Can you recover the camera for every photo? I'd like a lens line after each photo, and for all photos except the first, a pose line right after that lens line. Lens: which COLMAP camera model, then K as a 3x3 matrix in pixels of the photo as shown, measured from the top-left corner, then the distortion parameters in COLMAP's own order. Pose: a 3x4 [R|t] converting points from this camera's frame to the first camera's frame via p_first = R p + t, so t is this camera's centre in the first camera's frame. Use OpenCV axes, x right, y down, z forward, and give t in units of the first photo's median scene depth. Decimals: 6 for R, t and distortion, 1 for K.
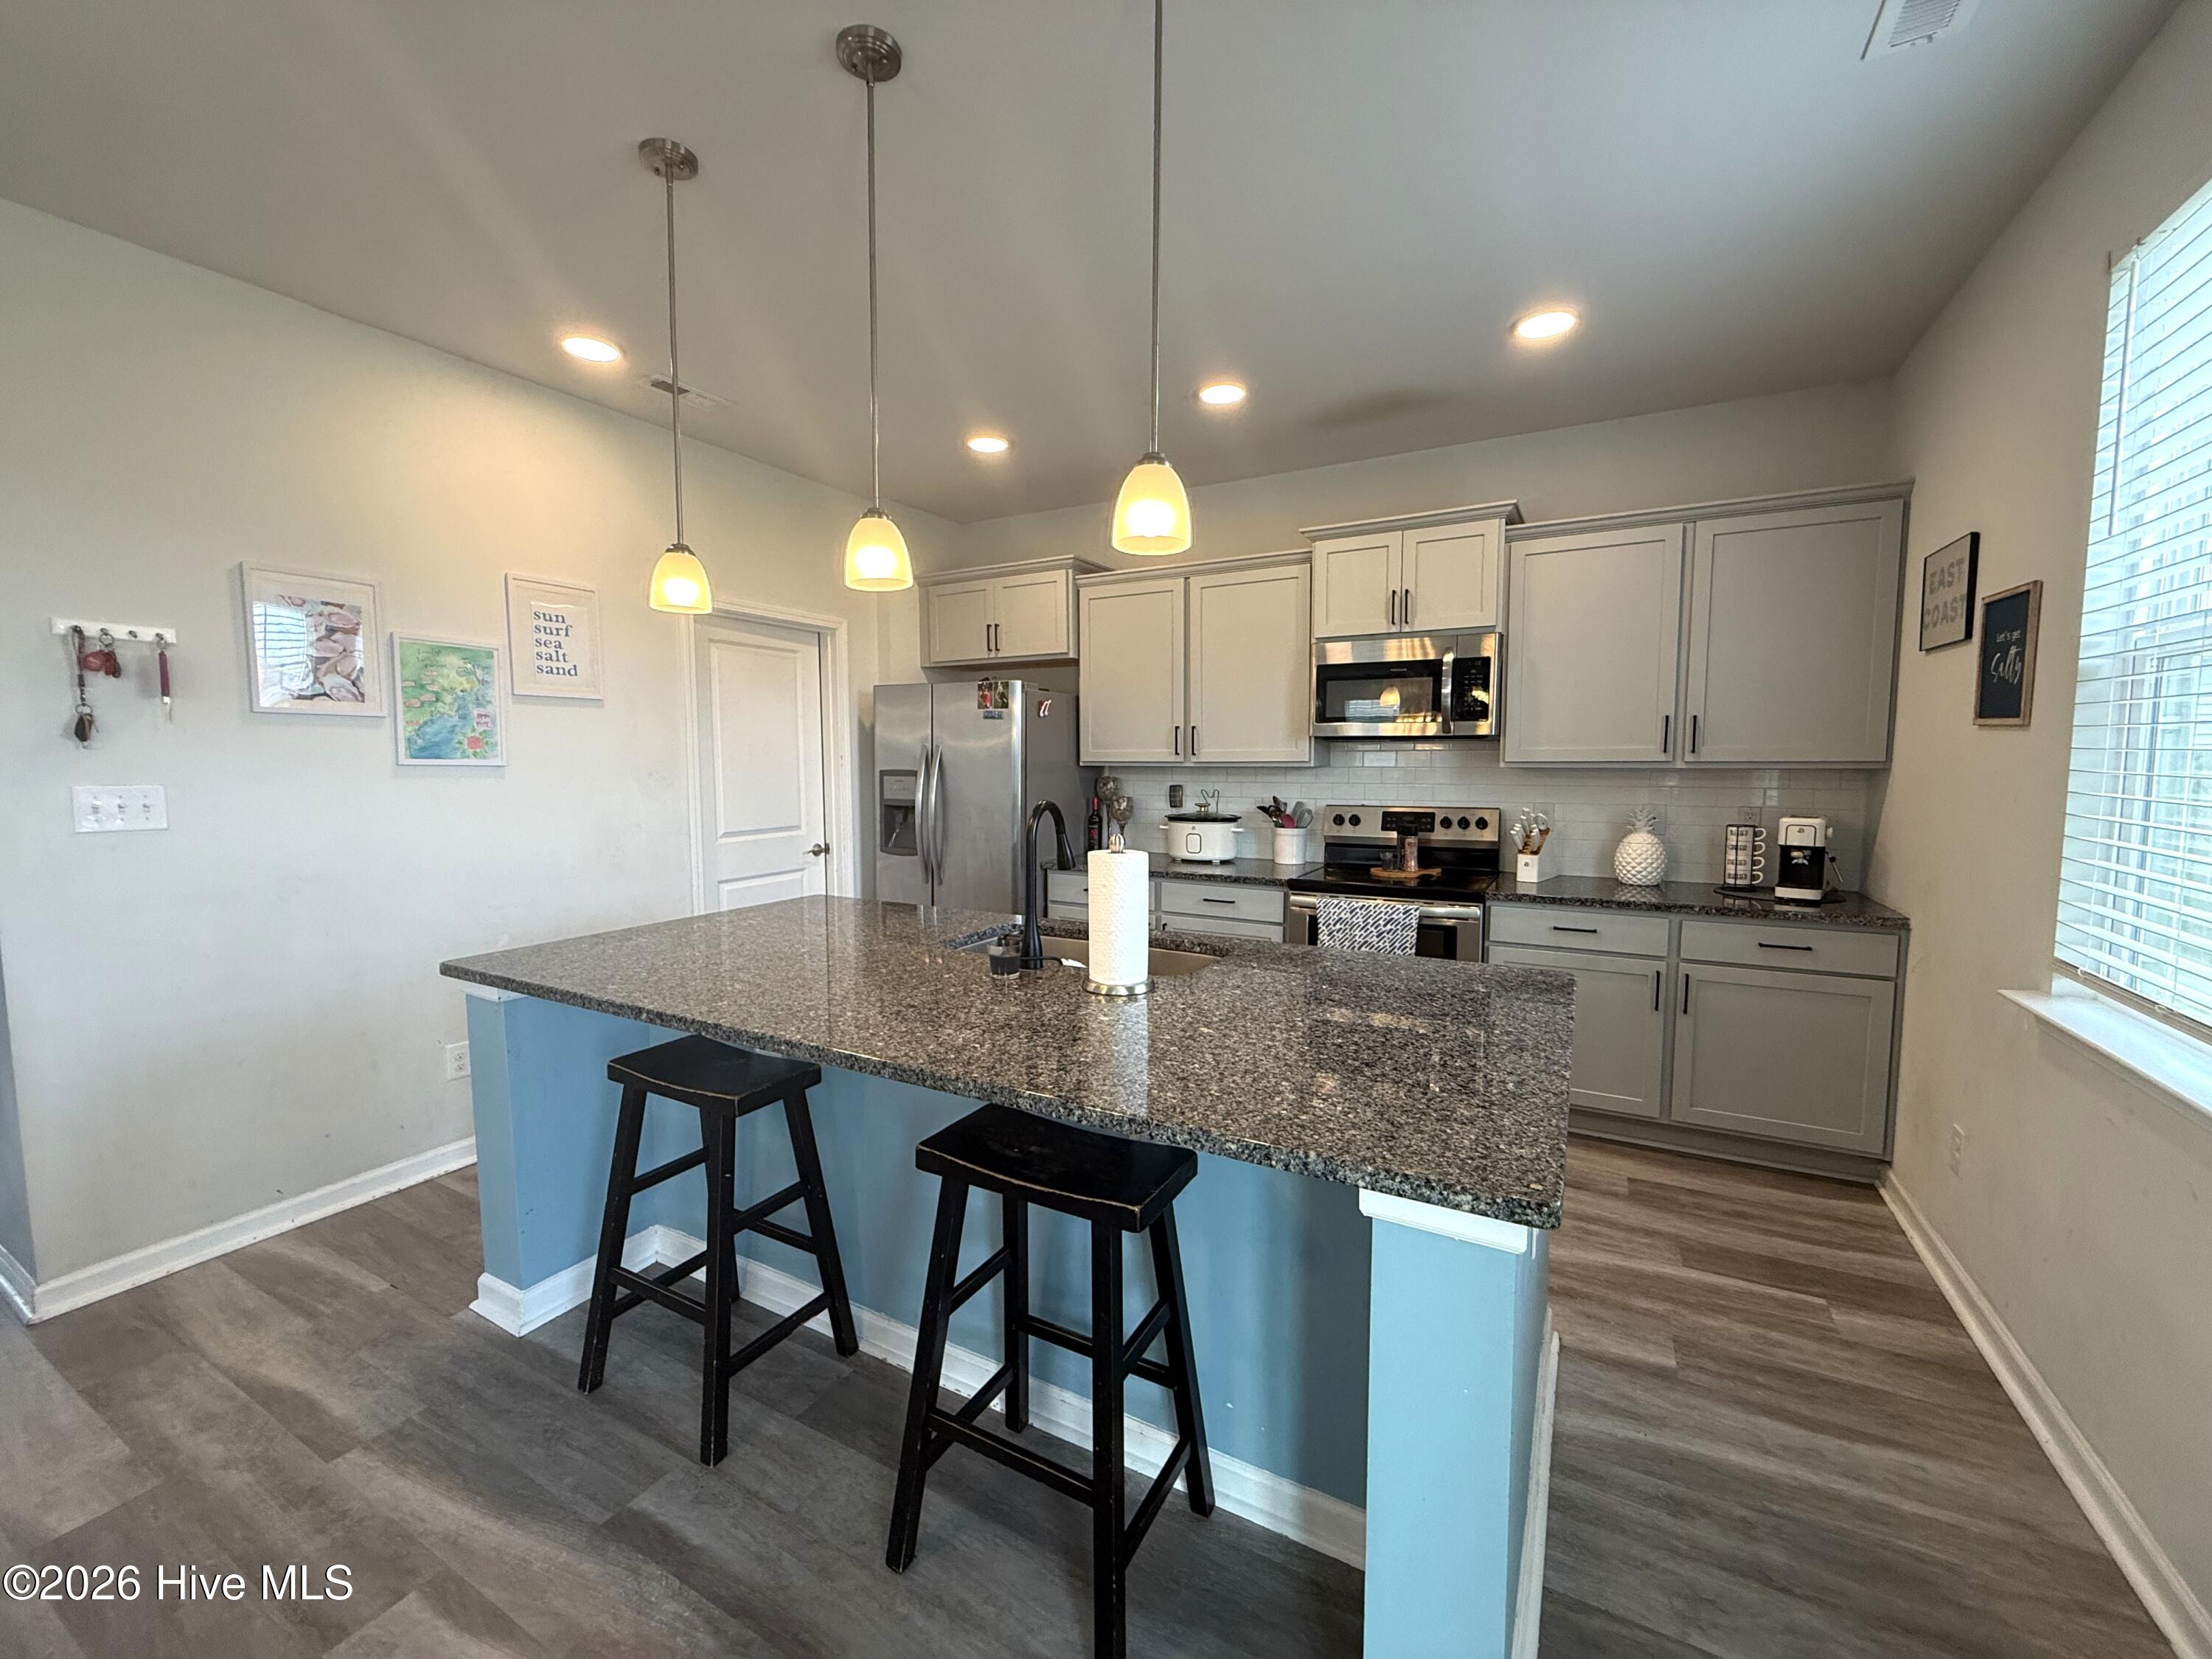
lens RADIAL K [[877.0, 0, 1102.4], [0, 877.0, 826.2], [0, 0, 1]] dist [0.004207, 0.000257]
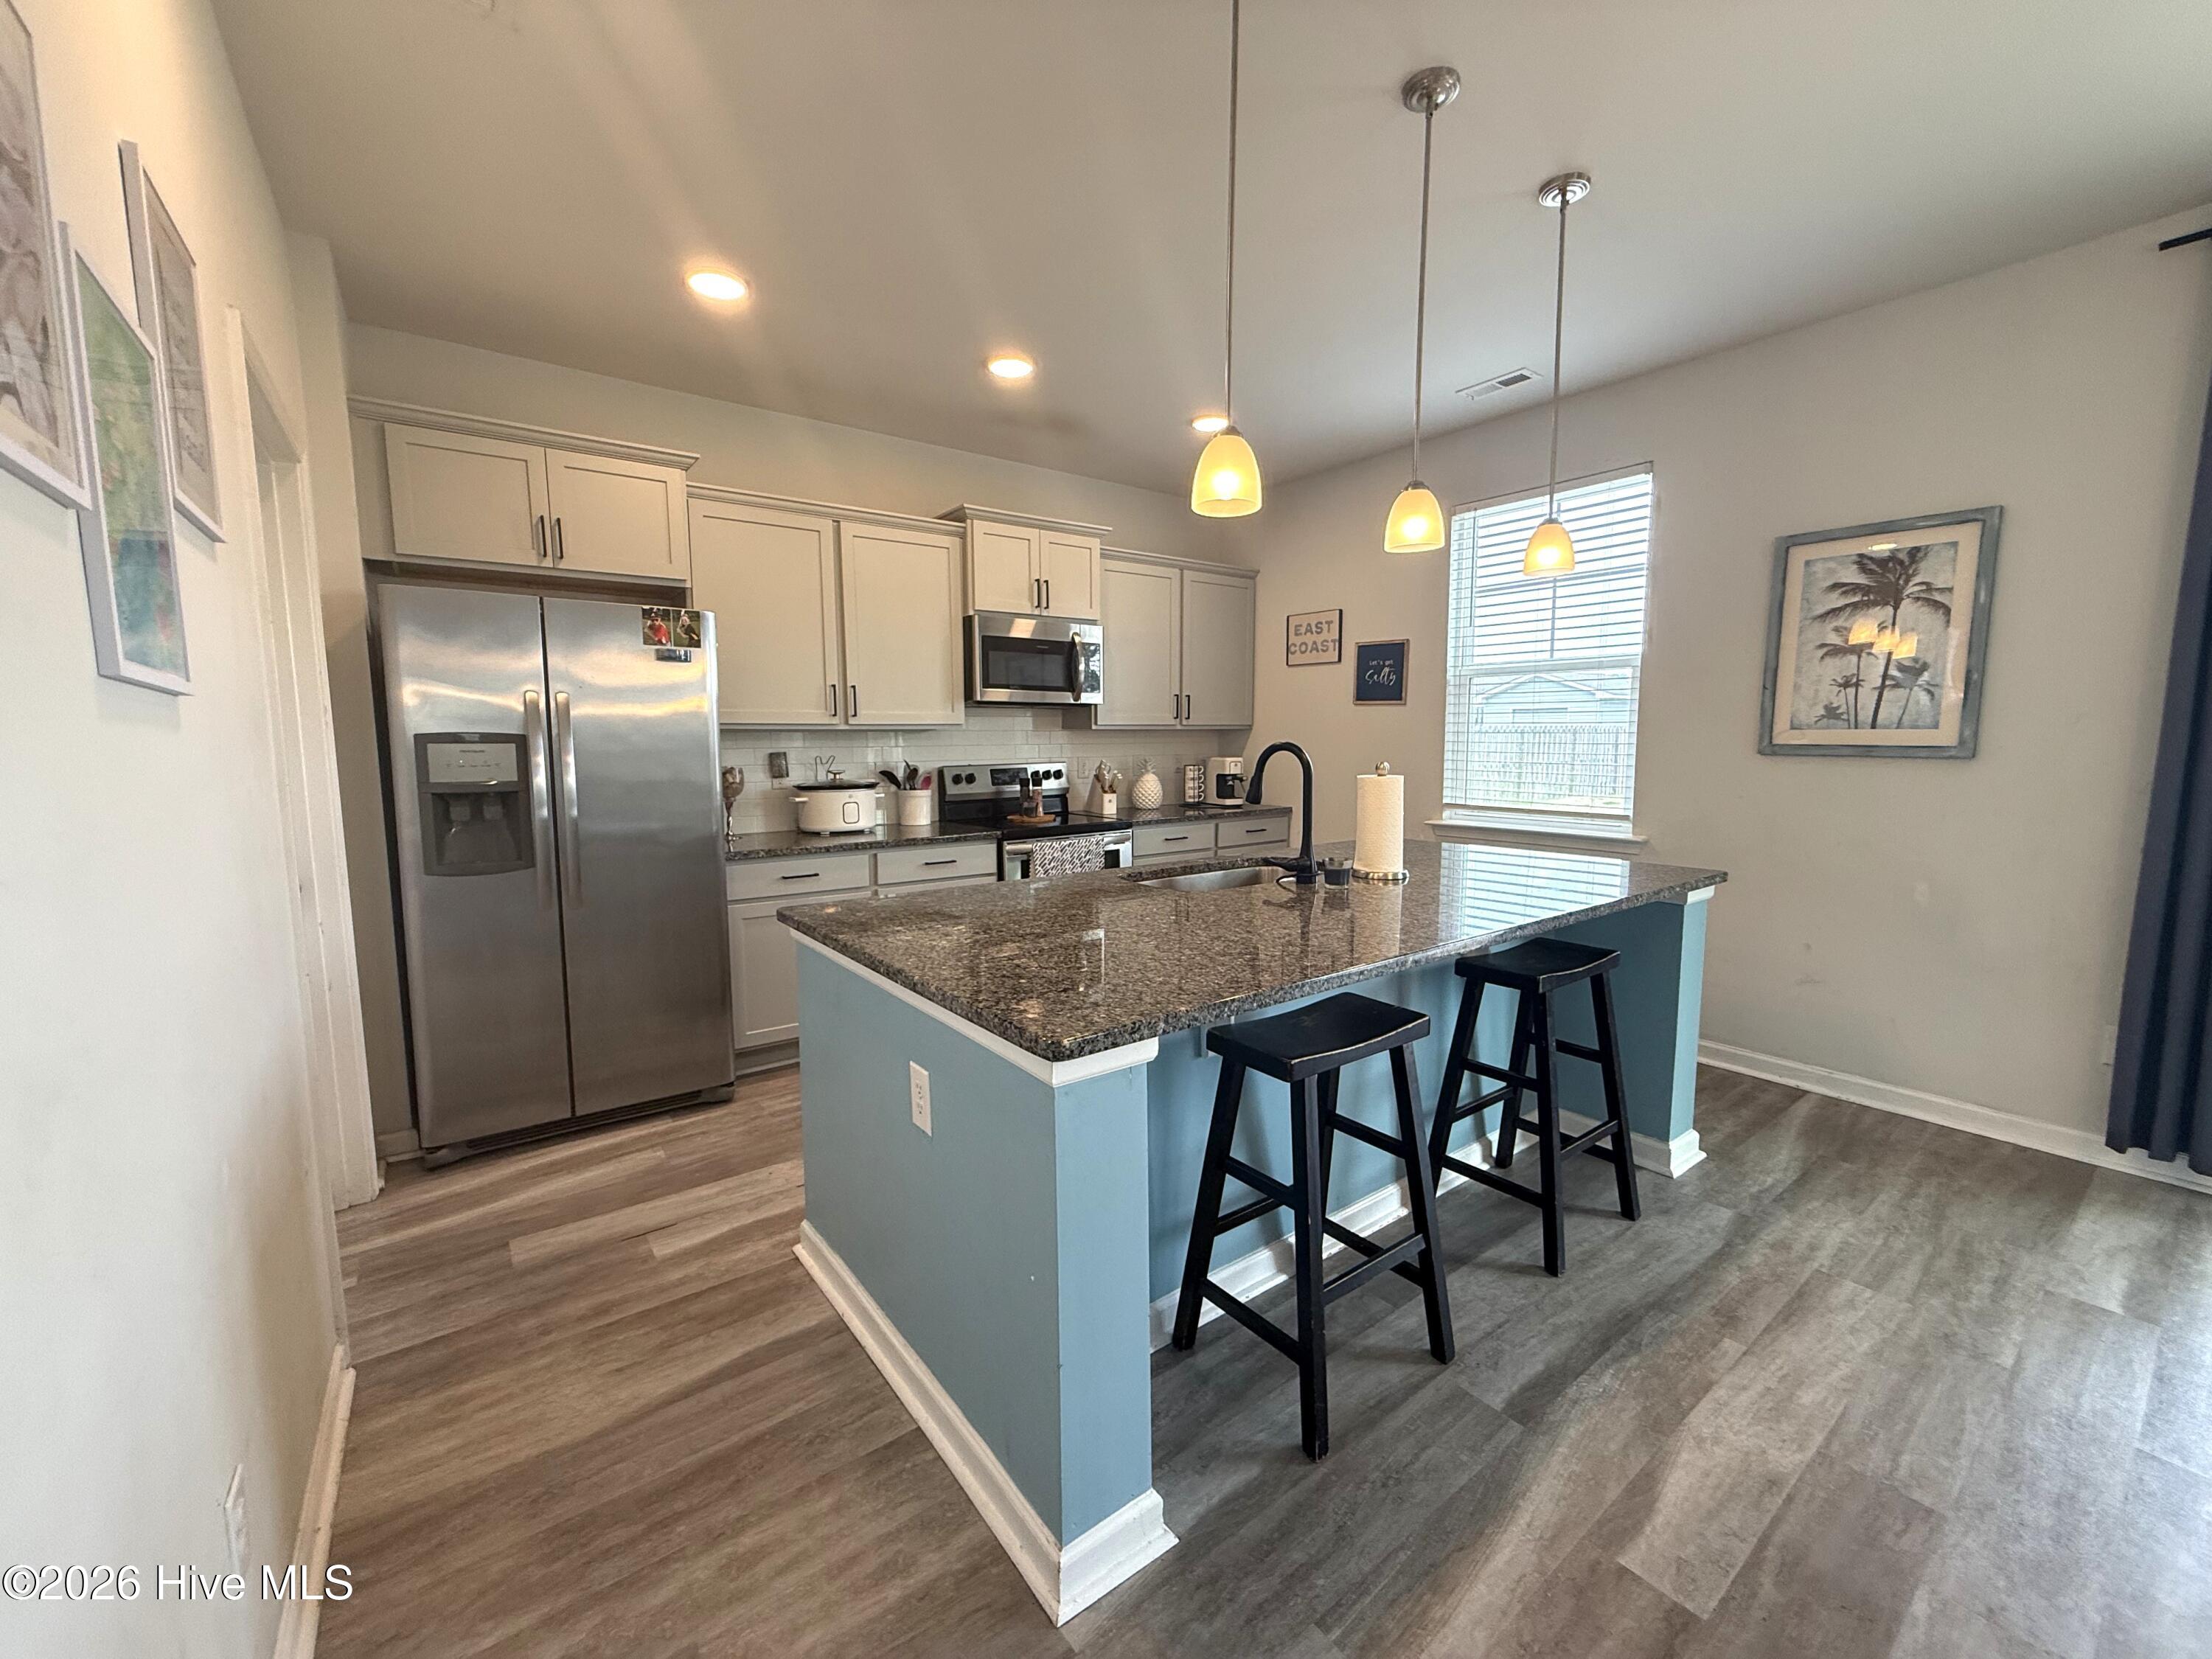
lens RADIAL K [[877.0, 0, 1099.1], [0, 877.0, 827.7], [0, 0, 1]] dist [0.004207, 0.000257]
pose [[0.414566, -0.094659, 0.905083, -0.693625], [0.077642, 0.994628, 0.068461, -0.008689], [-0.906701, 0.041890, 0.419688, 0.415741]]
